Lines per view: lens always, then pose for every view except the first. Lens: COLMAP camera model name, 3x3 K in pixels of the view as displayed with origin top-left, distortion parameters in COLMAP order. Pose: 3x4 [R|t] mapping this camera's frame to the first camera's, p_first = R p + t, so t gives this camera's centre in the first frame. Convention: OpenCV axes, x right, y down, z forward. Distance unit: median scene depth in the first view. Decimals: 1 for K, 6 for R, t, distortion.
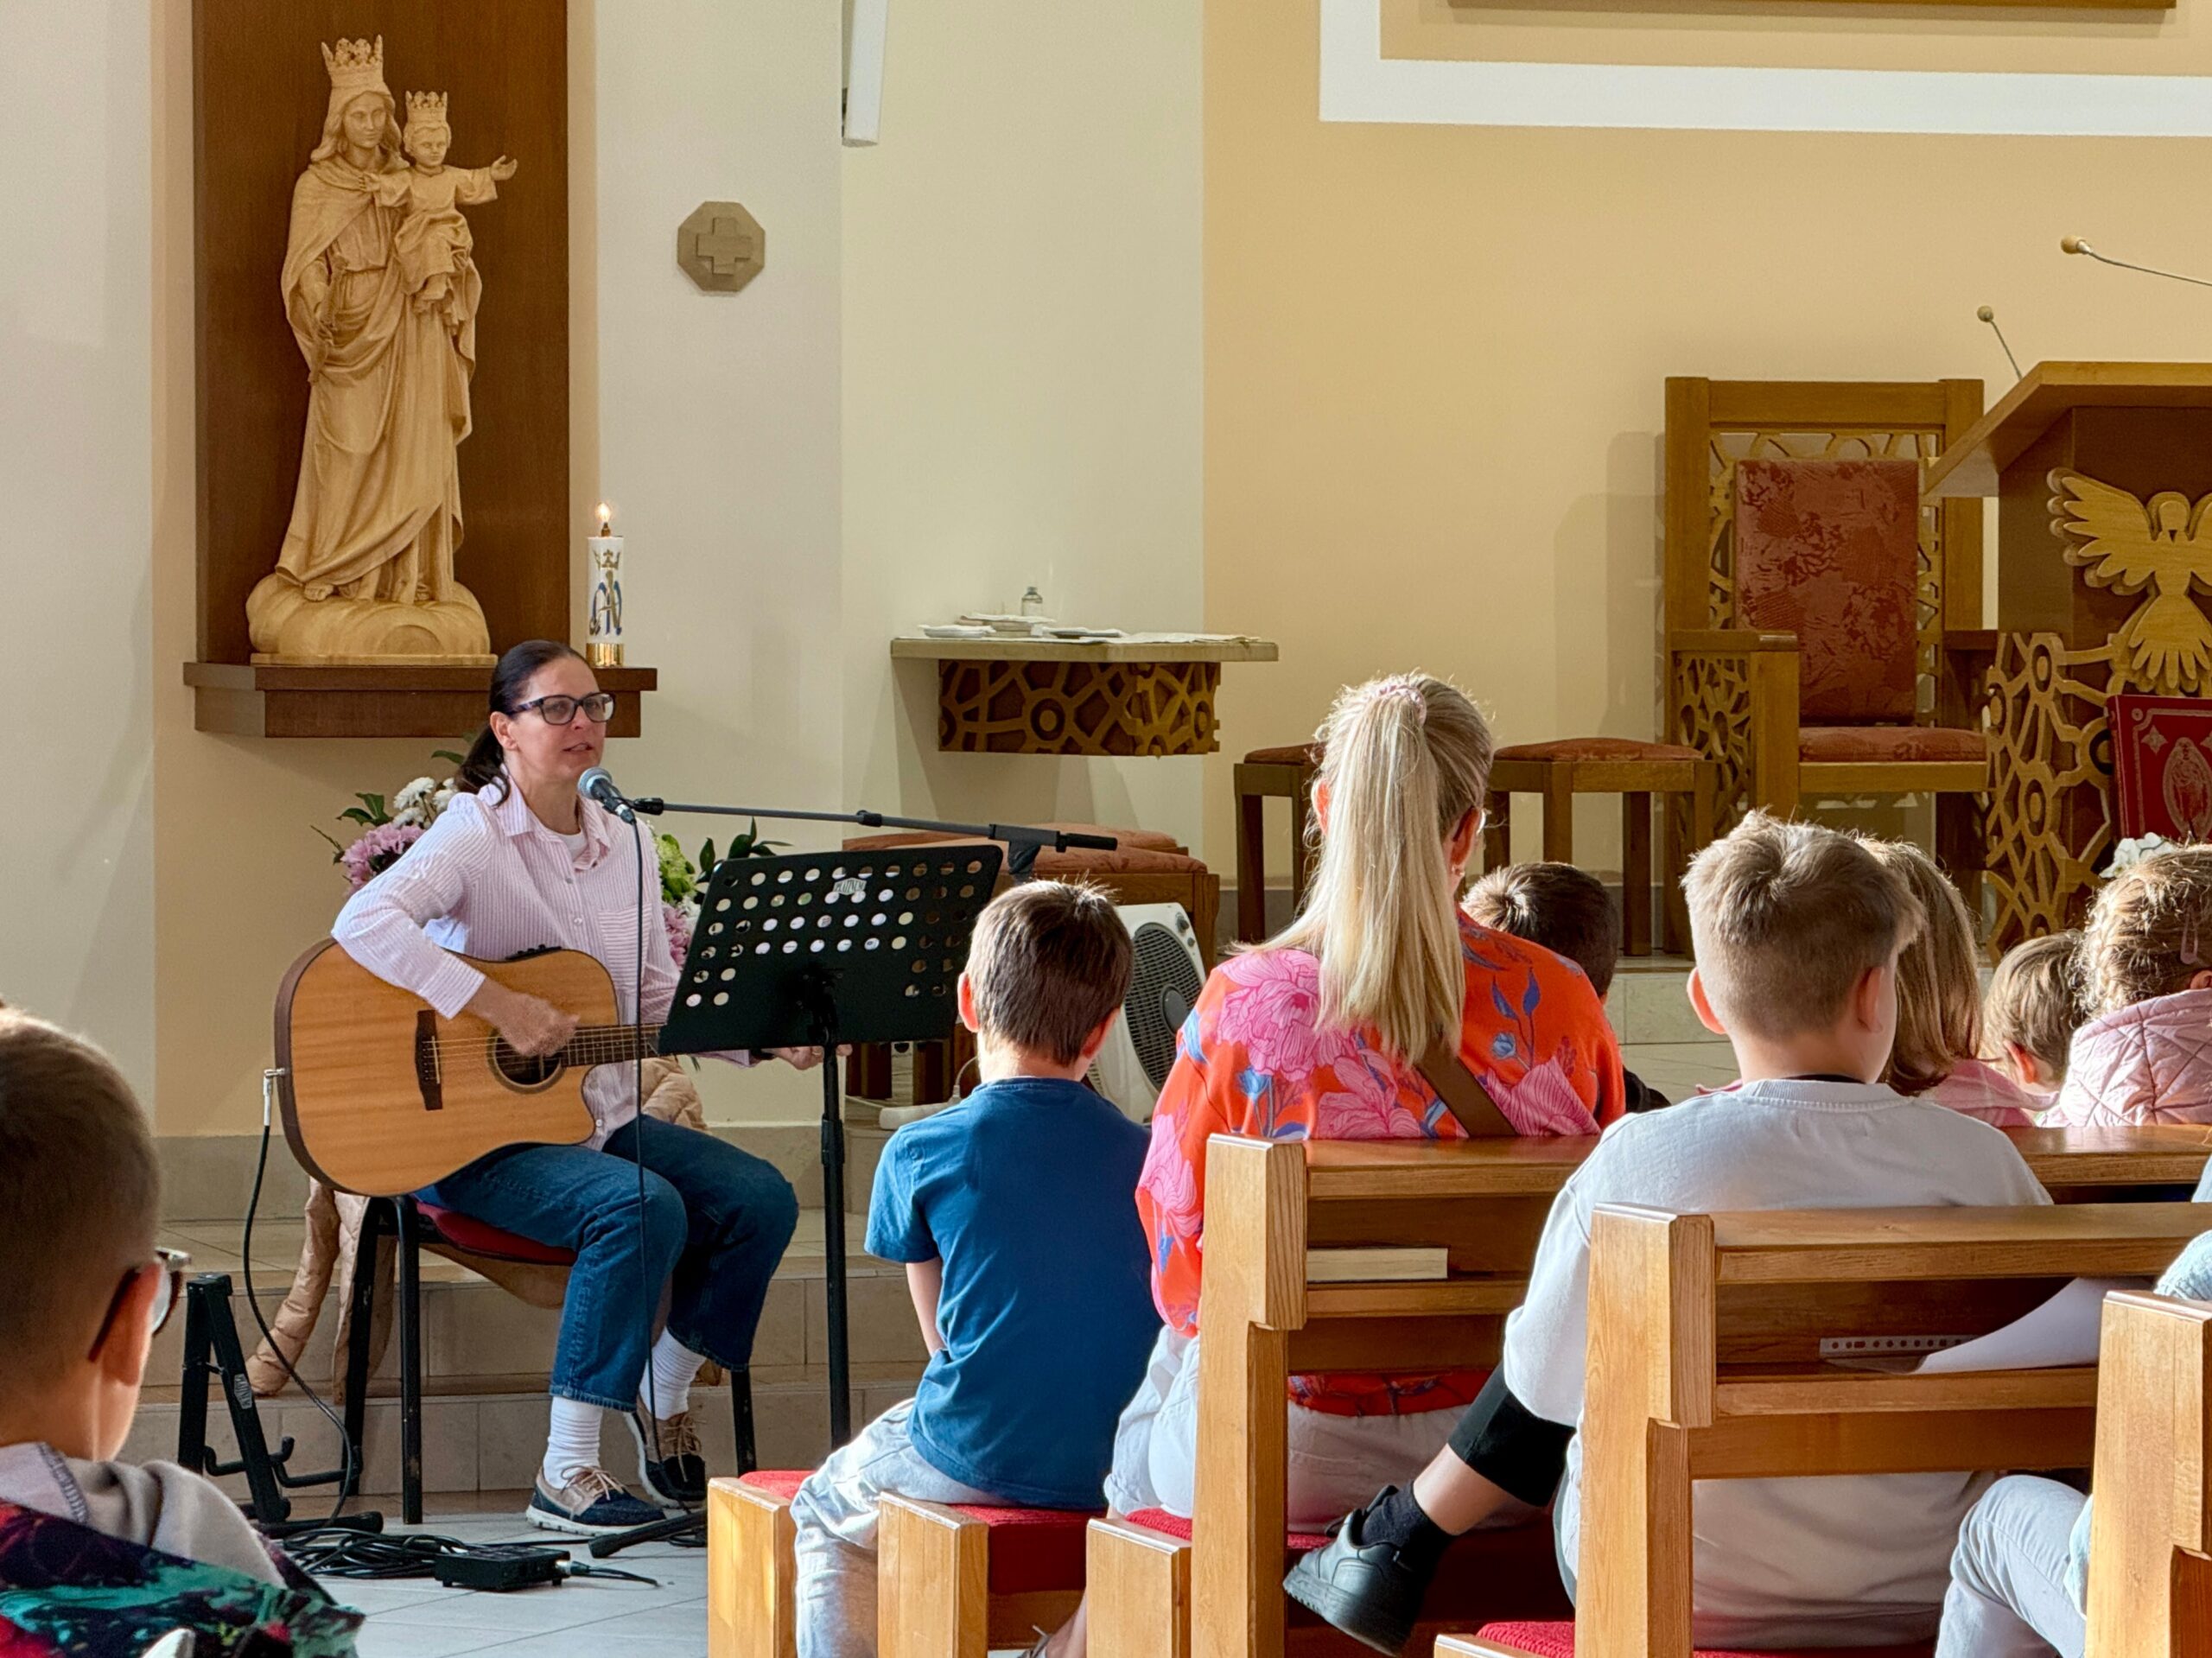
lens RADIAL K [[7986.1, 0, 1106.0], [0, 7986.1, 829.0], [0, 0, 1]] dist [0.121077, 3.993788]
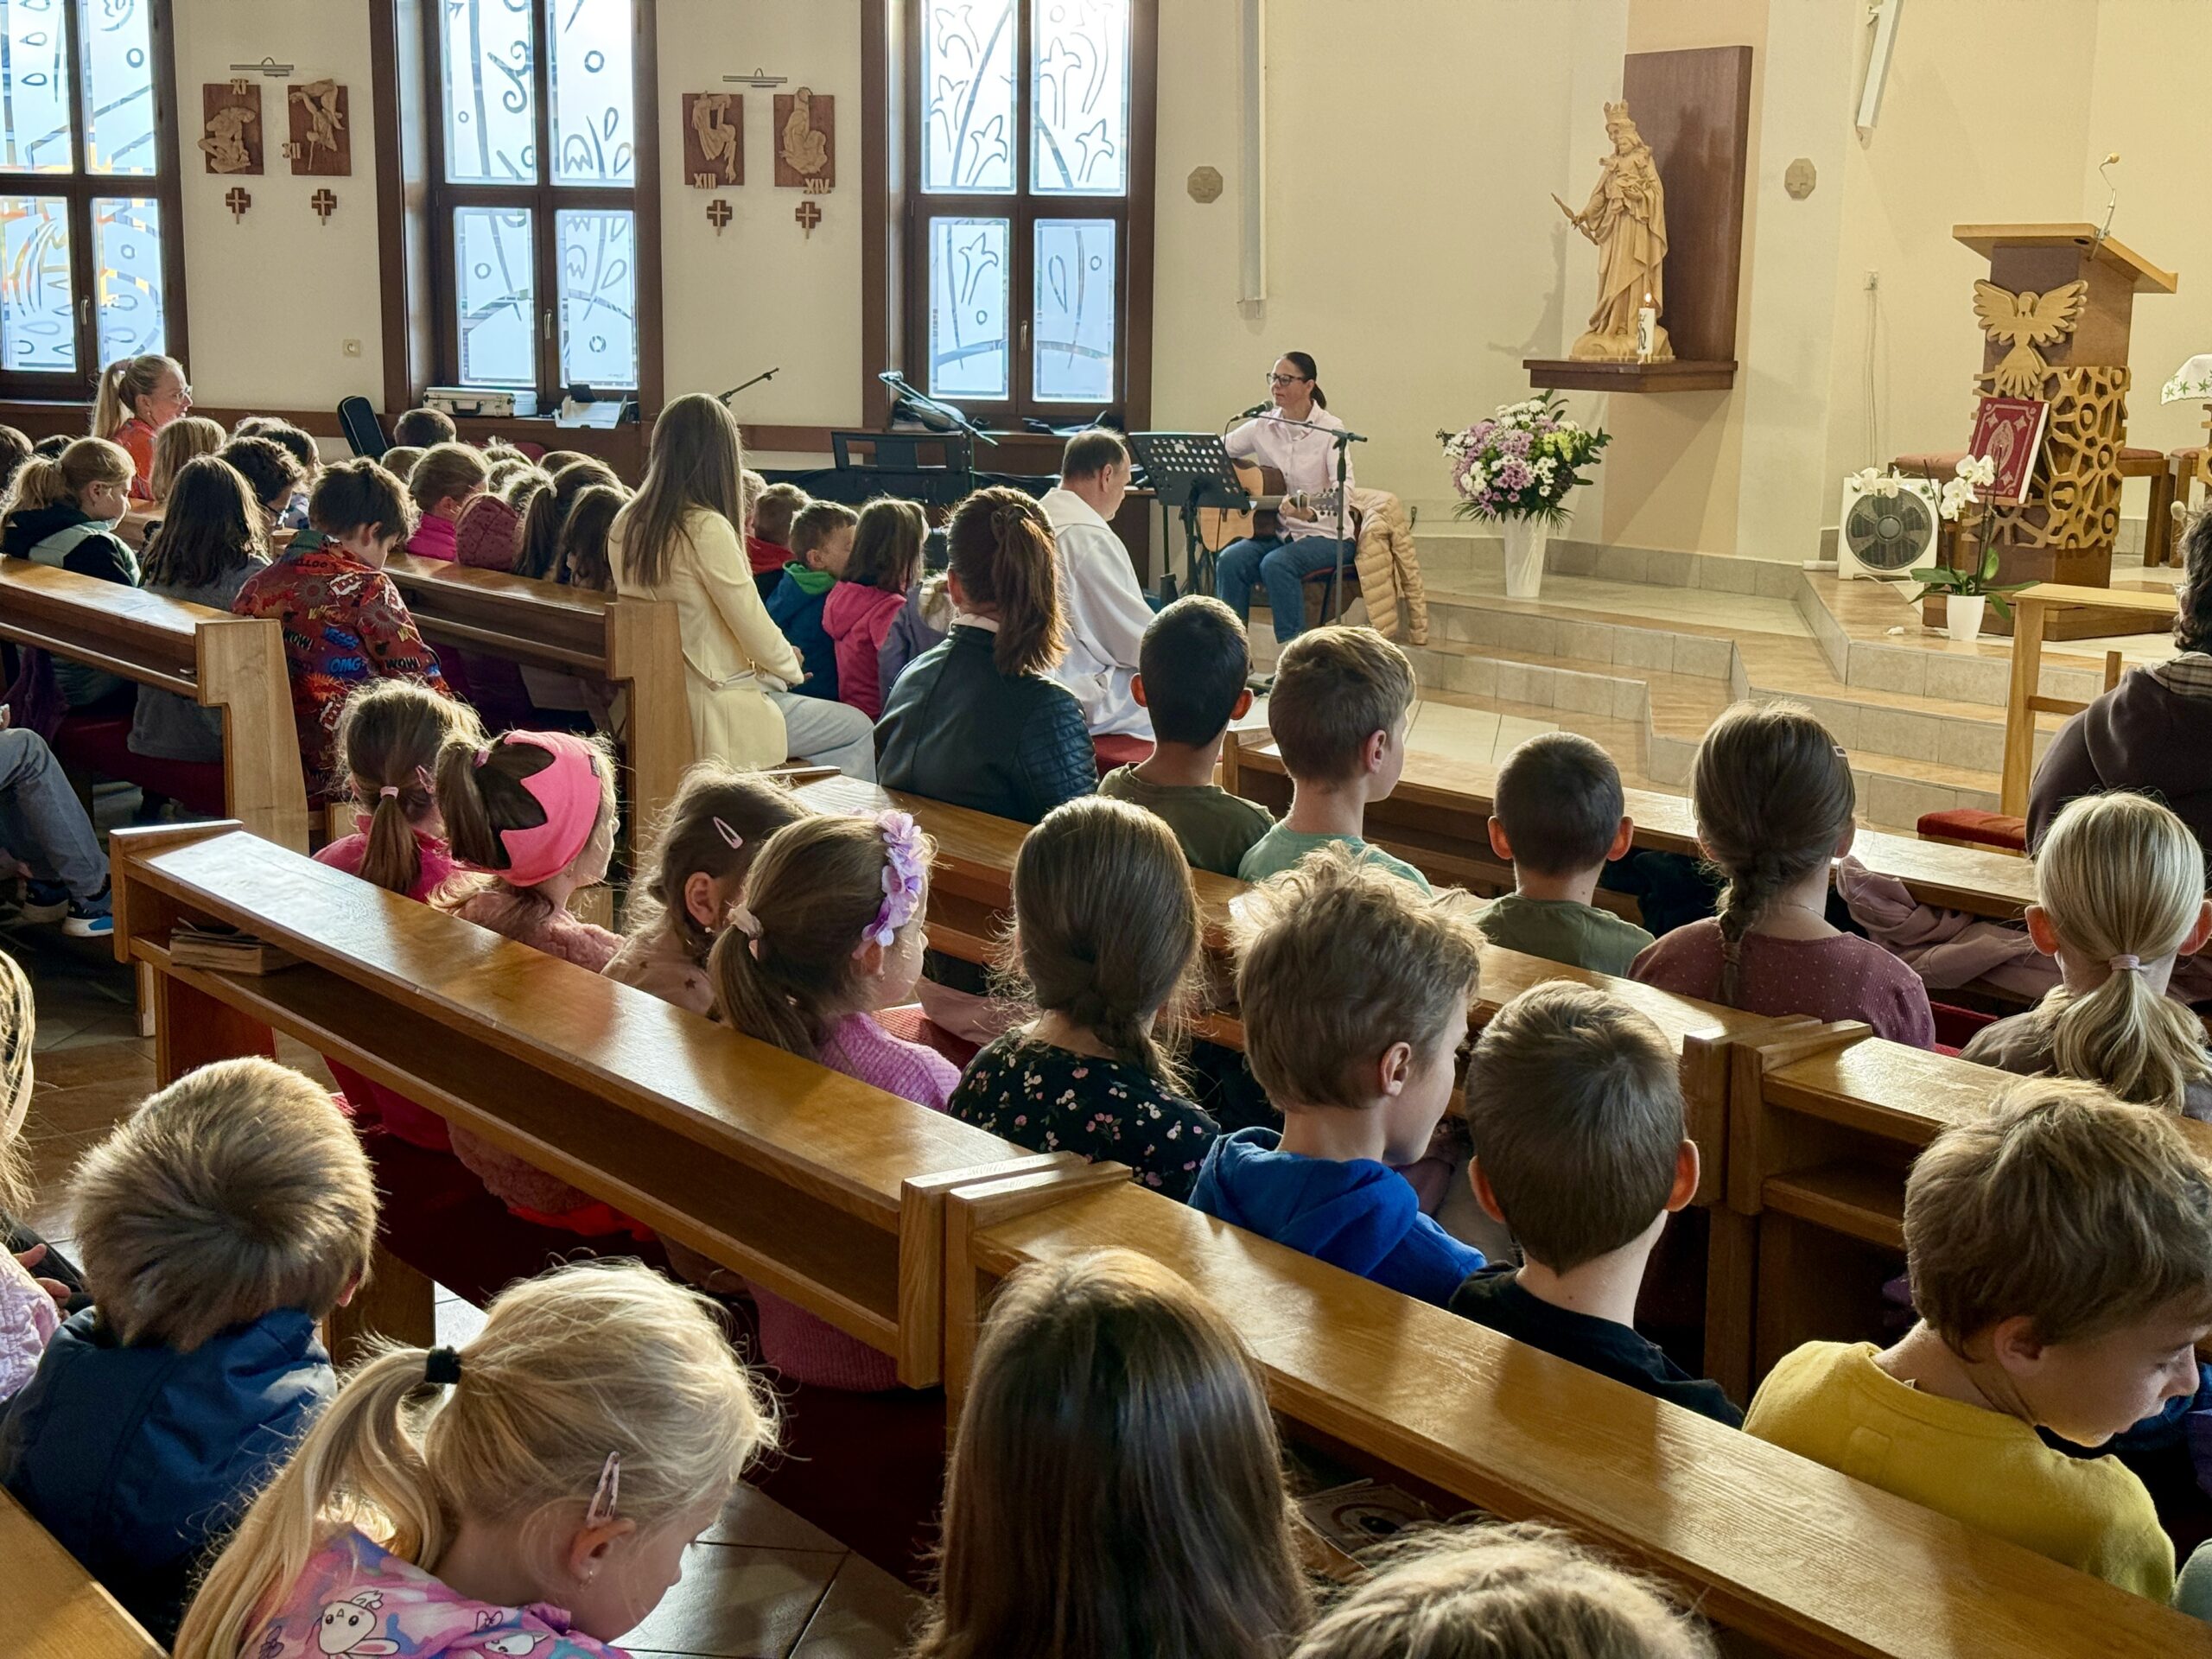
lens RADIAL K [[3019.8, 0, 1106.0], [0, 3019.8, 829.5], [0, 0, 1]] dist [0.157174, -0.045429]
pose [[0.317502, 0.171282, -0.932660, 0.771063], [-0.036511, 0.985030, 0.168471, -0.030709], [0.947554, -0.019437, 0.319003, 0.544047]]
